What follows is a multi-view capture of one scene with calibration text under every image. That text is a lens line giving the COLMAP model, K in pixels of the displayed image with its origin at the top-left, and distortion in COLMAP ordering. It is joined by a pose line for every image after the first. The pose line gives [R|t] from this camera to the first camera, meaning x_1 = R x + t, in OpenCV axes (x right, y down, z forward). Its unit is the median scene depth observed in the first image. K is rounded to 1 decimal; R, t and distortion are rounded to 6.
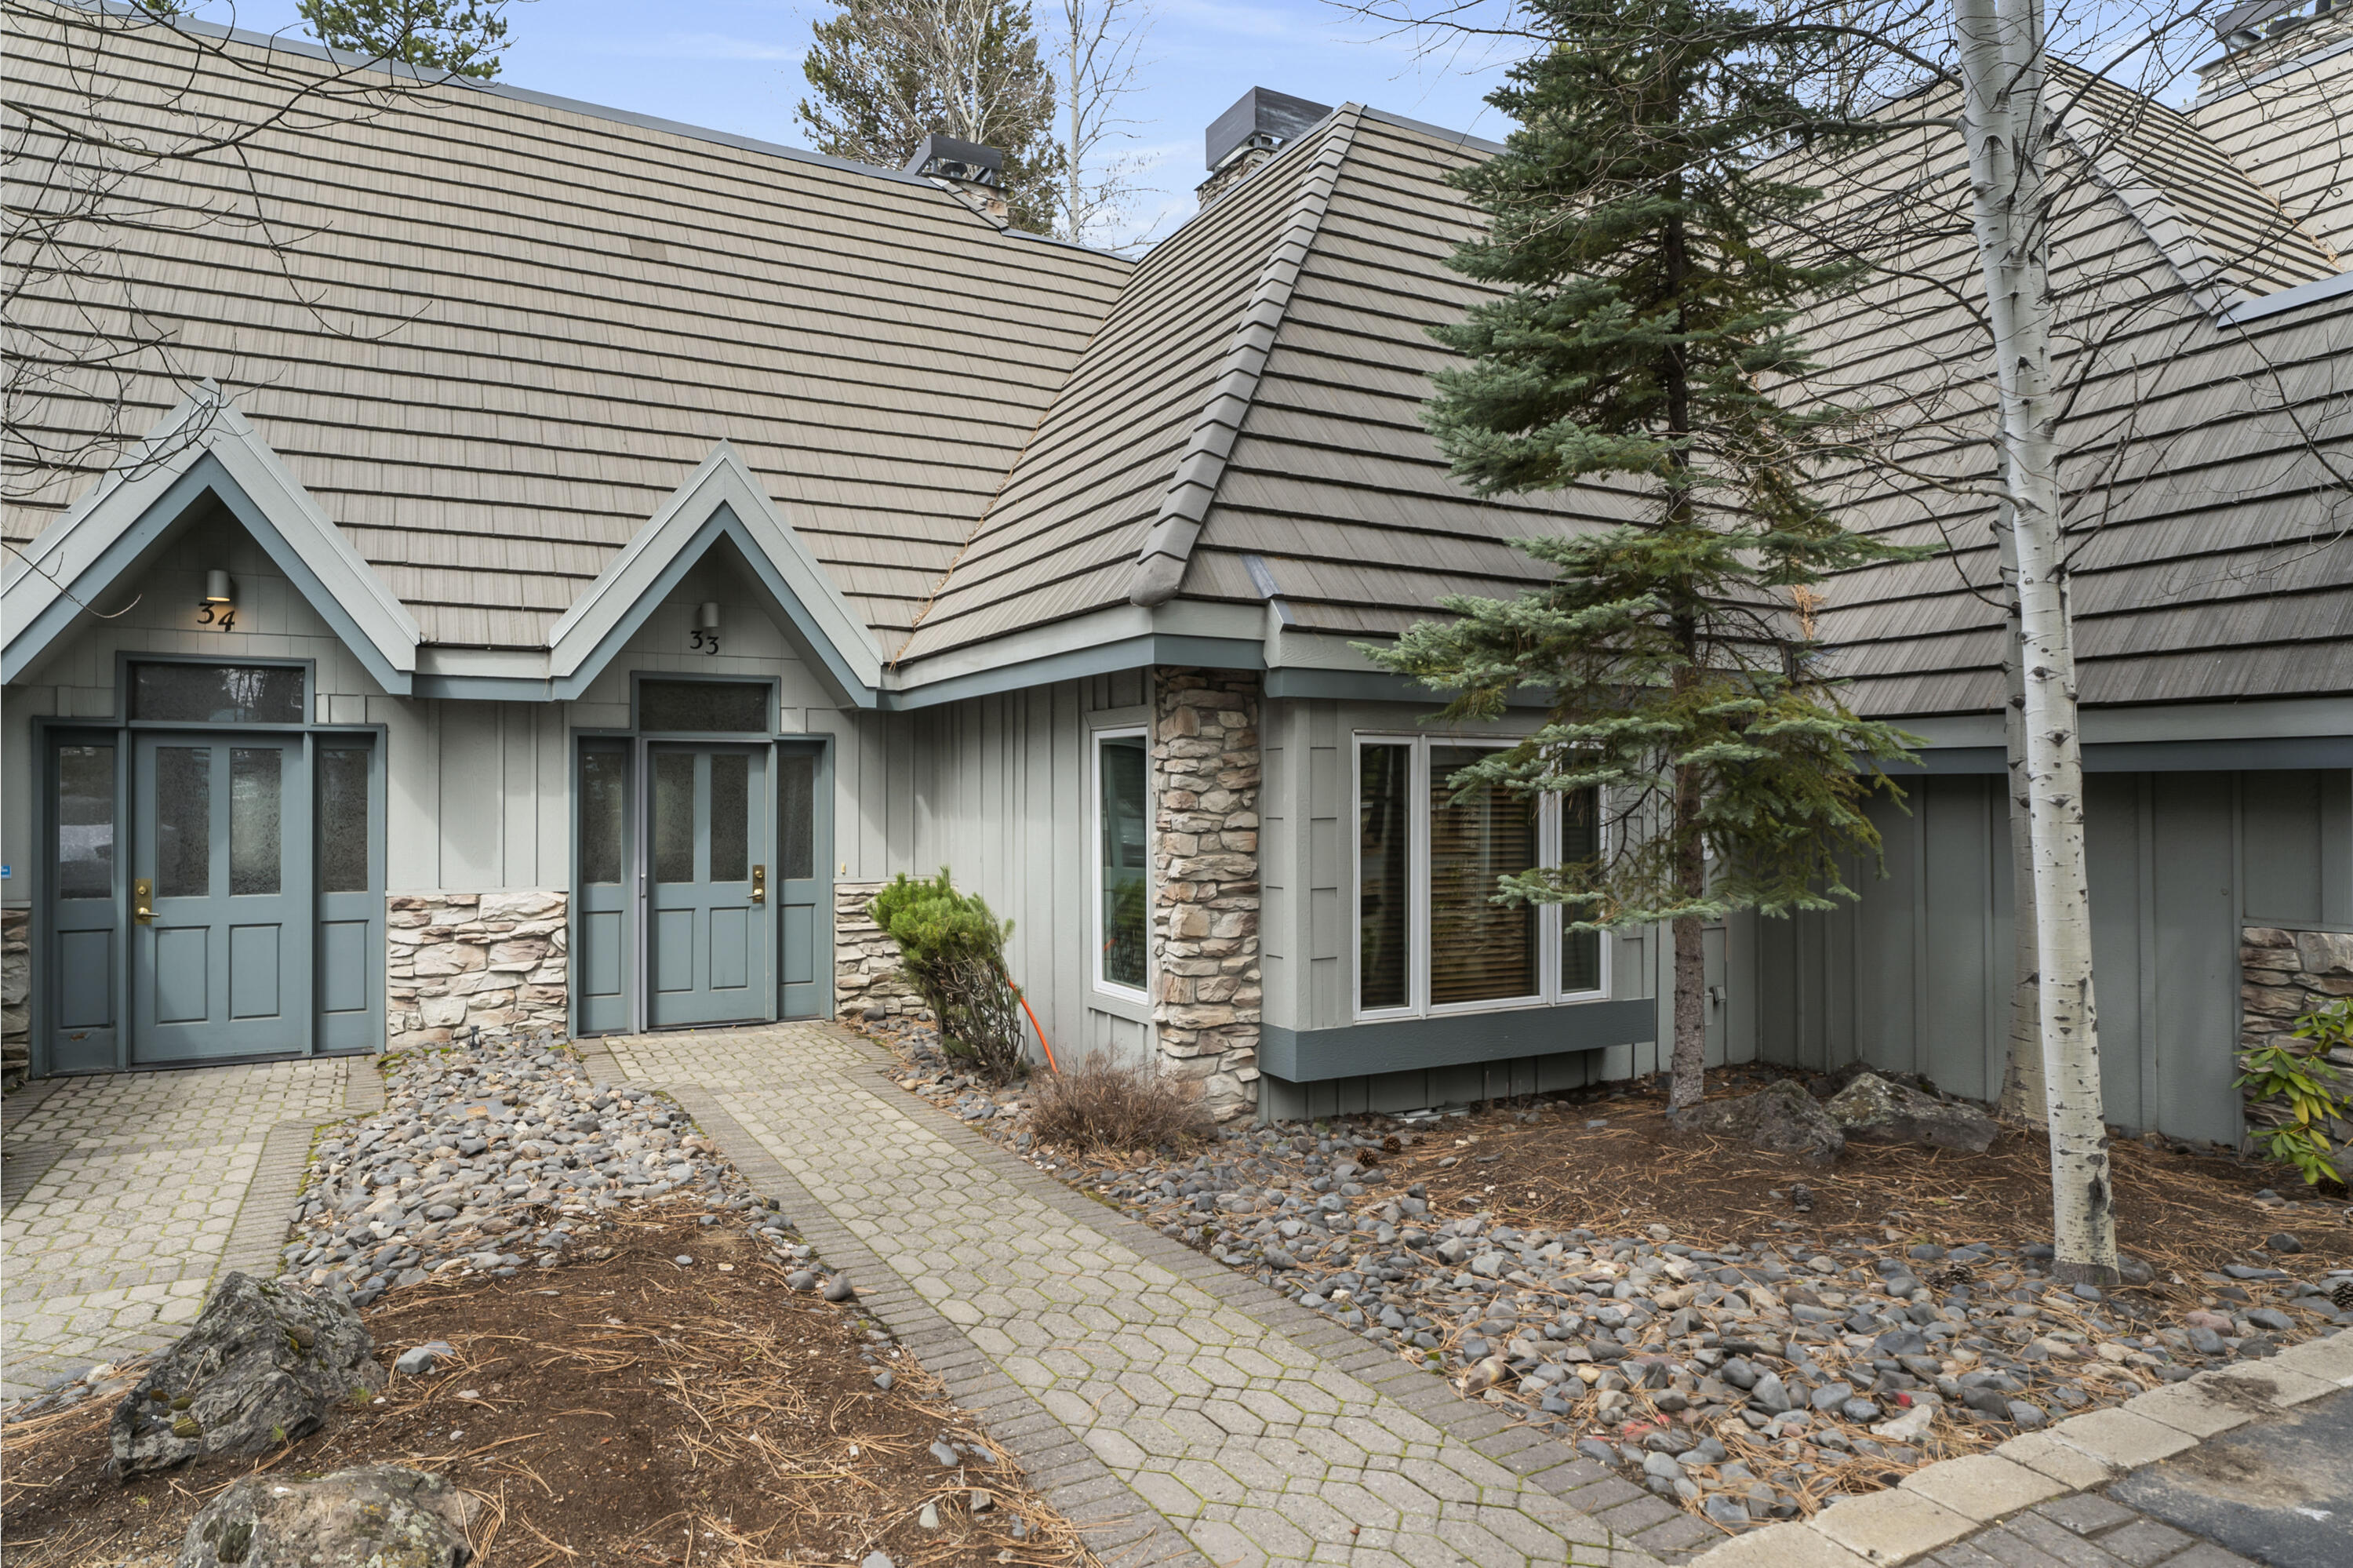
lens RADIAL K [[1403.9, 0, 1172.3], [0, 1403.9, 784.7], [0, 0, 1]] dist [0.006351, 0.004317]
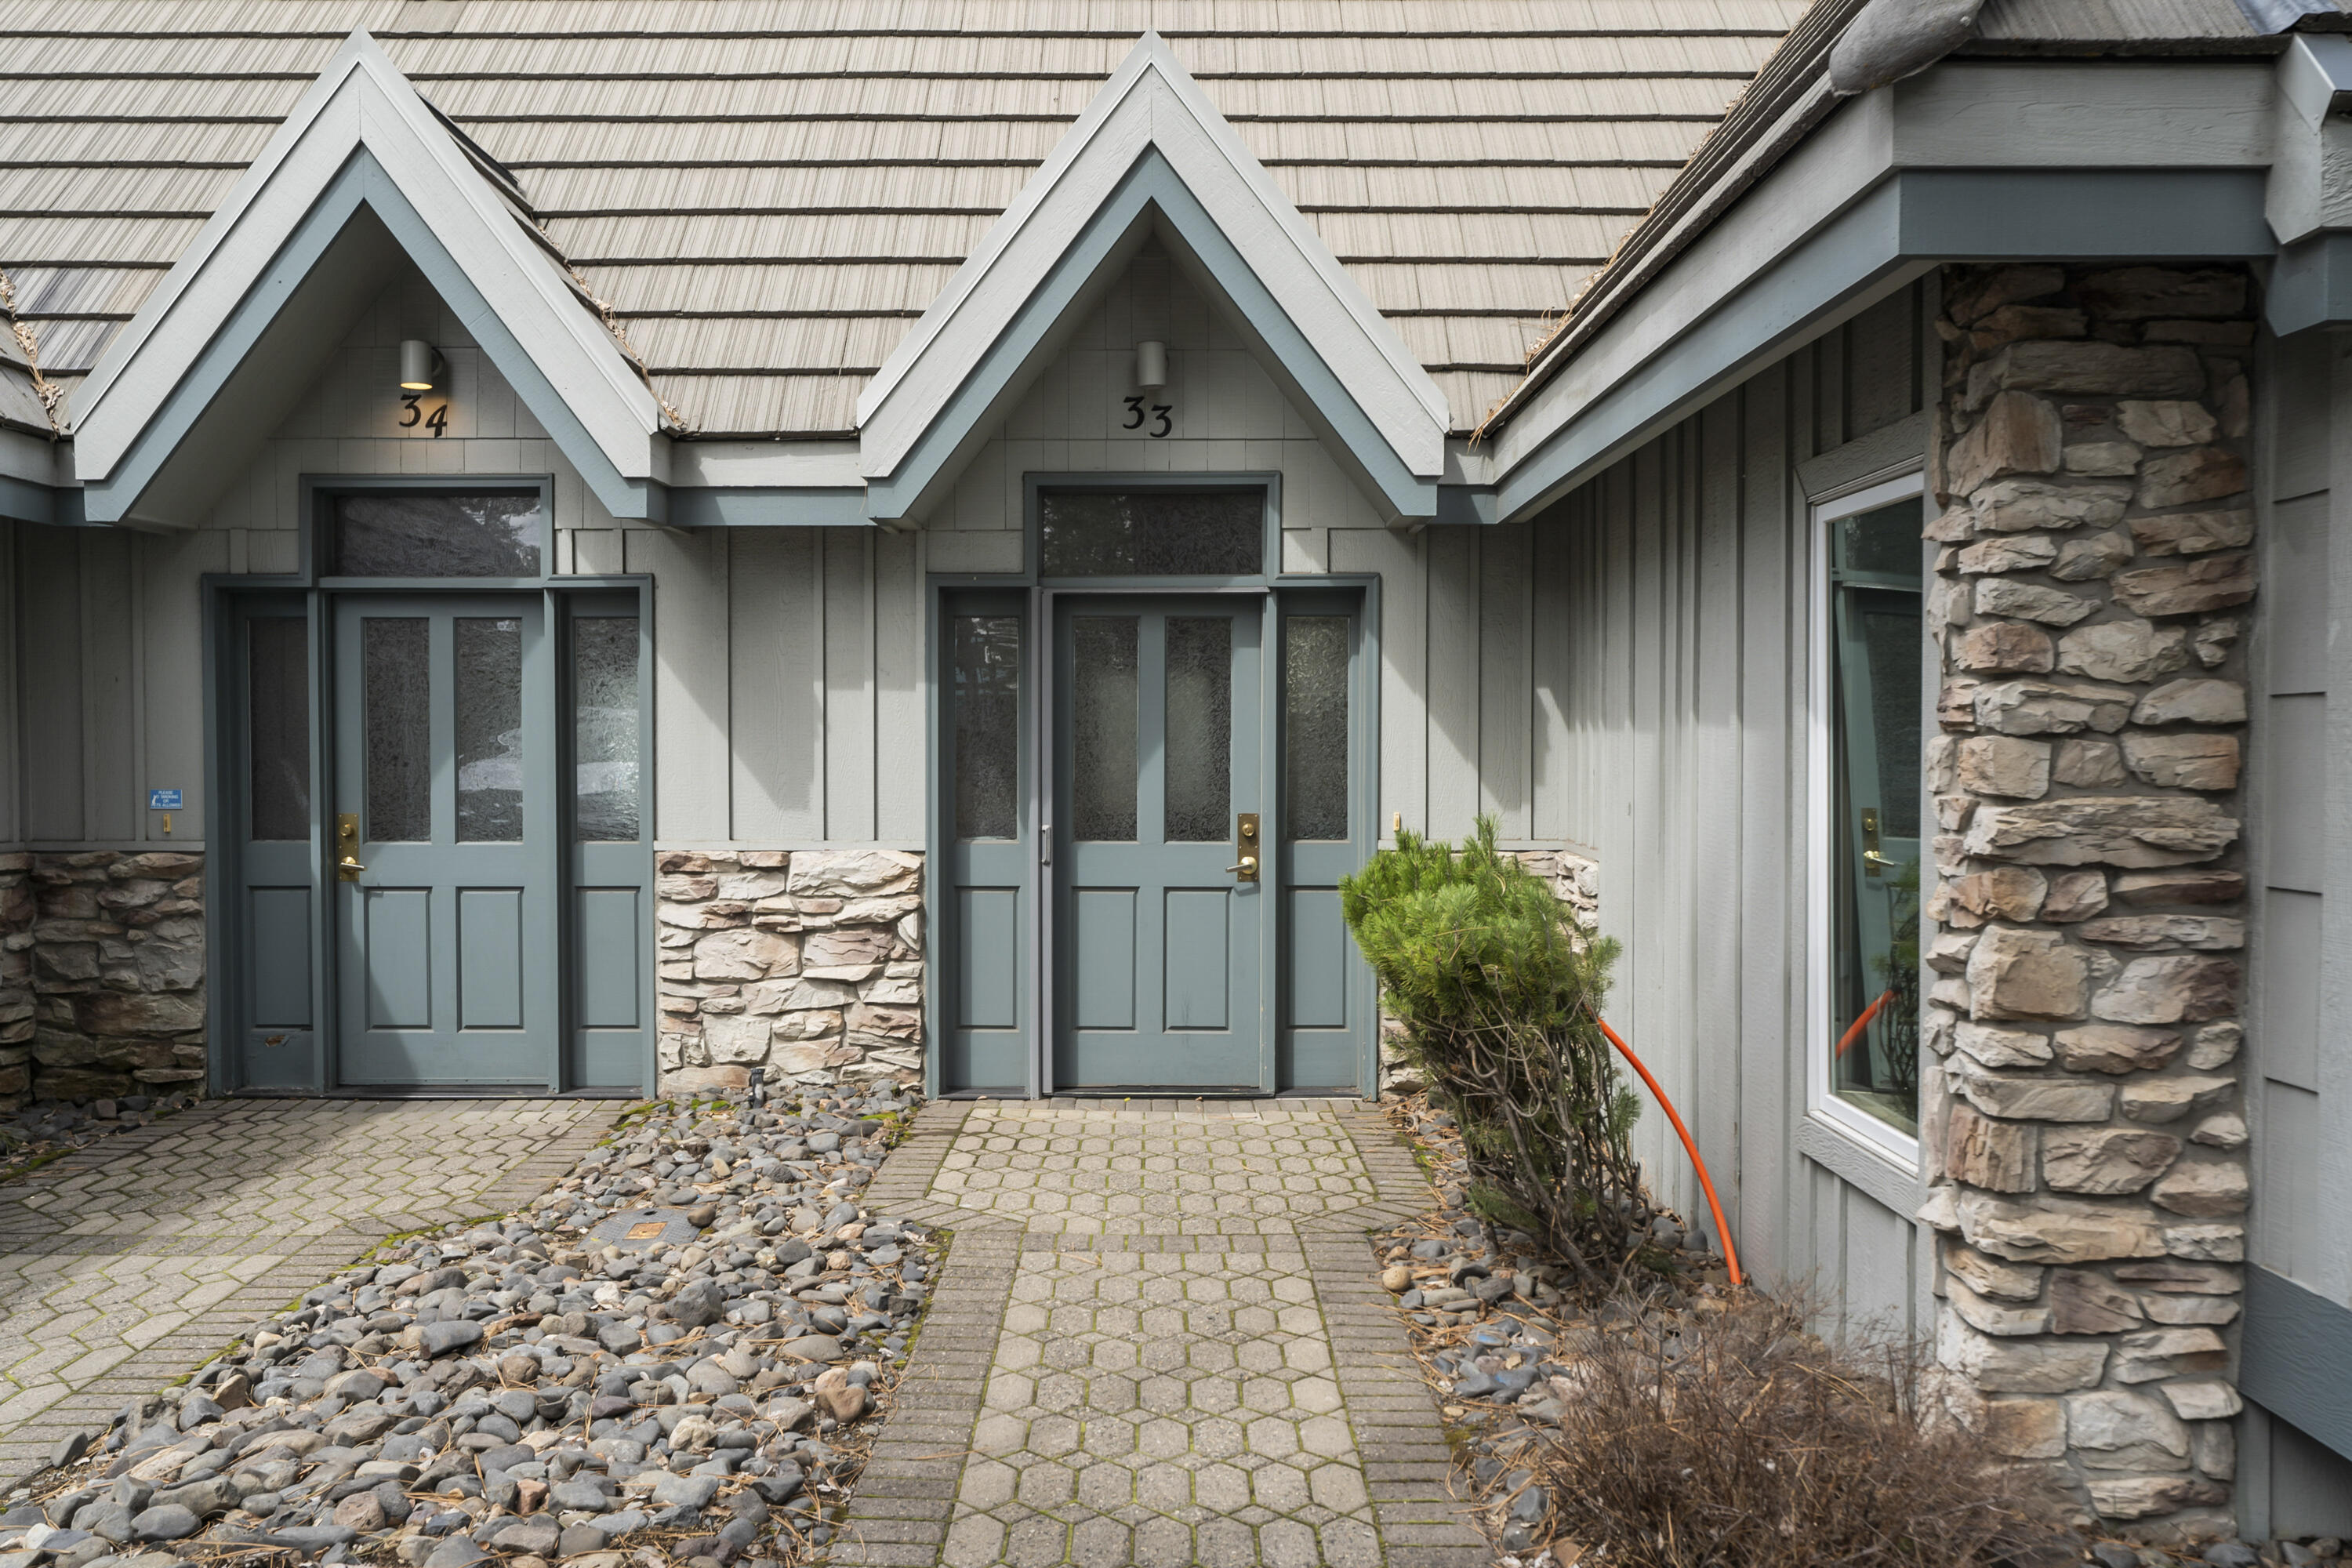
lens RADIAL K [[1883.7, 0, 1168.9], [0, 1883.7, 795.2], [0, 0, 1]] dist [-0.002596, 0.026868]
pose [[0.878109, 0.012808, -0.478290, 0.045113], [0.005868, 0.999278, 0.037533, 0.026201], [0.478425, -0.035765, 0.877400, 0.396625]]
